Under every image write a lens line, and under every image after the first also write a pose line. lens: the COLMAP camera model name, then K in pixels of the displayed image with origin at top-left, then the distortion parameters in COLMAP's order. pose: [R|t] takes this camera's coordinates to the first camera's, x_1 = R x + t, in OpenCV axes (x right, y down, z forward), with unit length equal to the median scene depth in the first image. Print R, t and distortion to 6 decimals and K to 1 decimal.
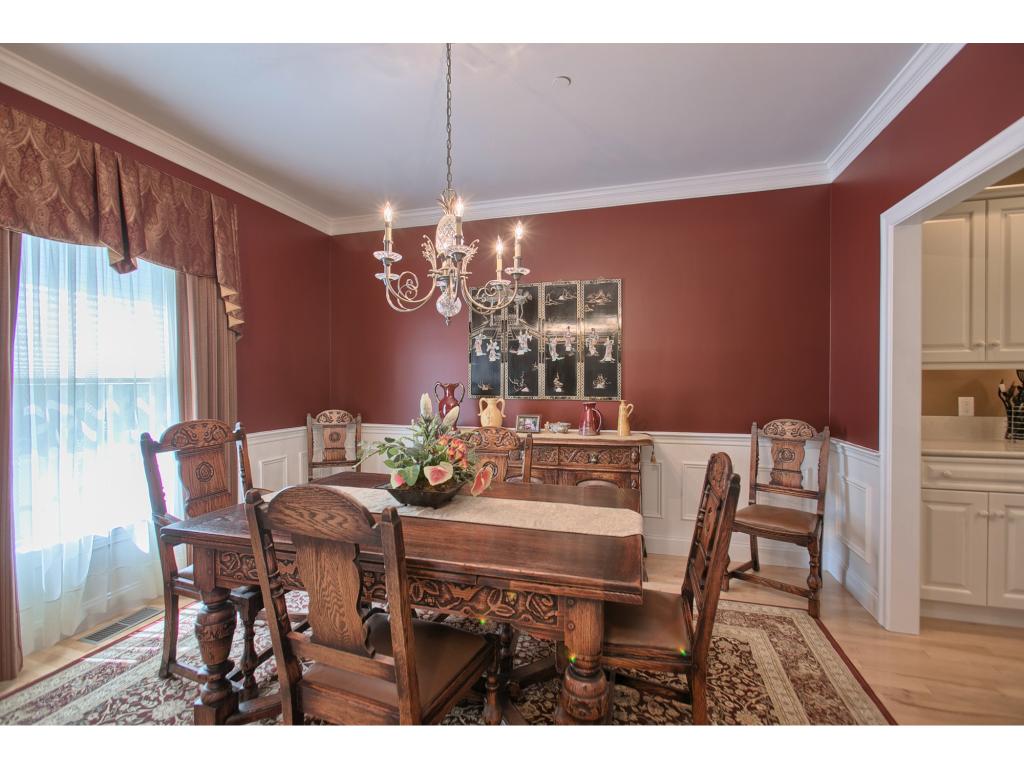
lens RADIAL K [[456.6, 0, 507.7], [0, 456.6, 384.0], [0, 0, 1]] dist [-0.018440, 0.010548]
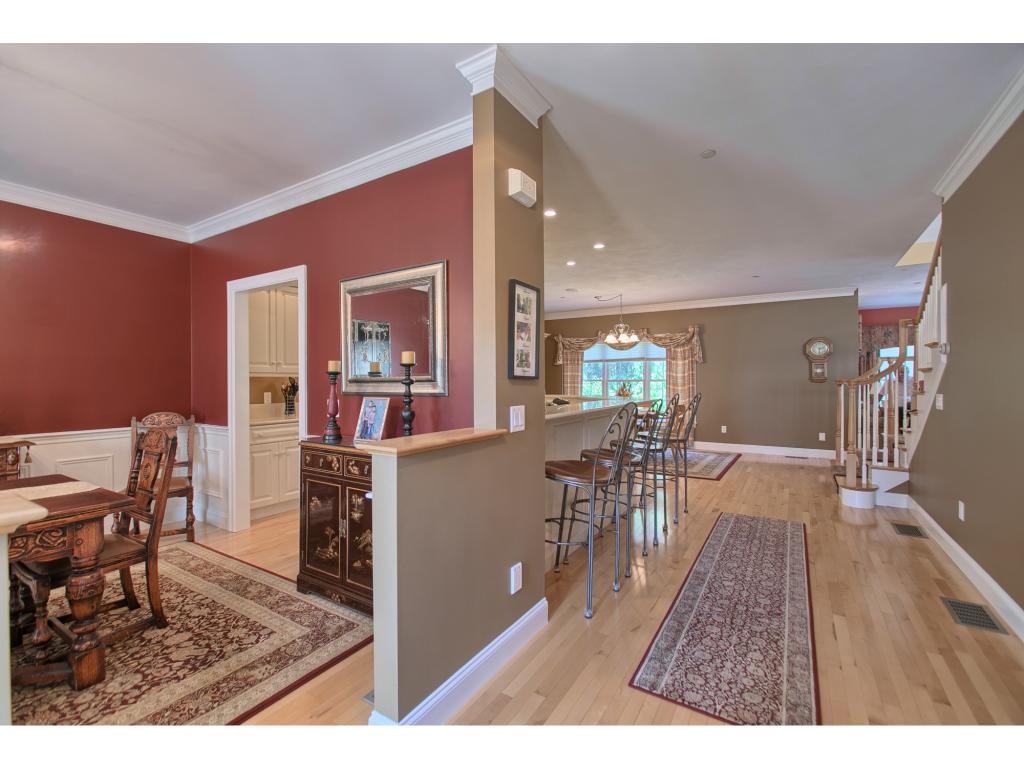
lens RADIAL K [[456.6, 0, 507.7], [0, 456.6, 384.0], [0, 0, 1]] dist [-0.018440, 0.010548]
pose [[0.276285, -0.005207, 0.961062, -0.452519], [0.009154, 0.999954, 0.002786, 0.000001], [-0.961032, 0.008027, 0.276320, -0.404671]]
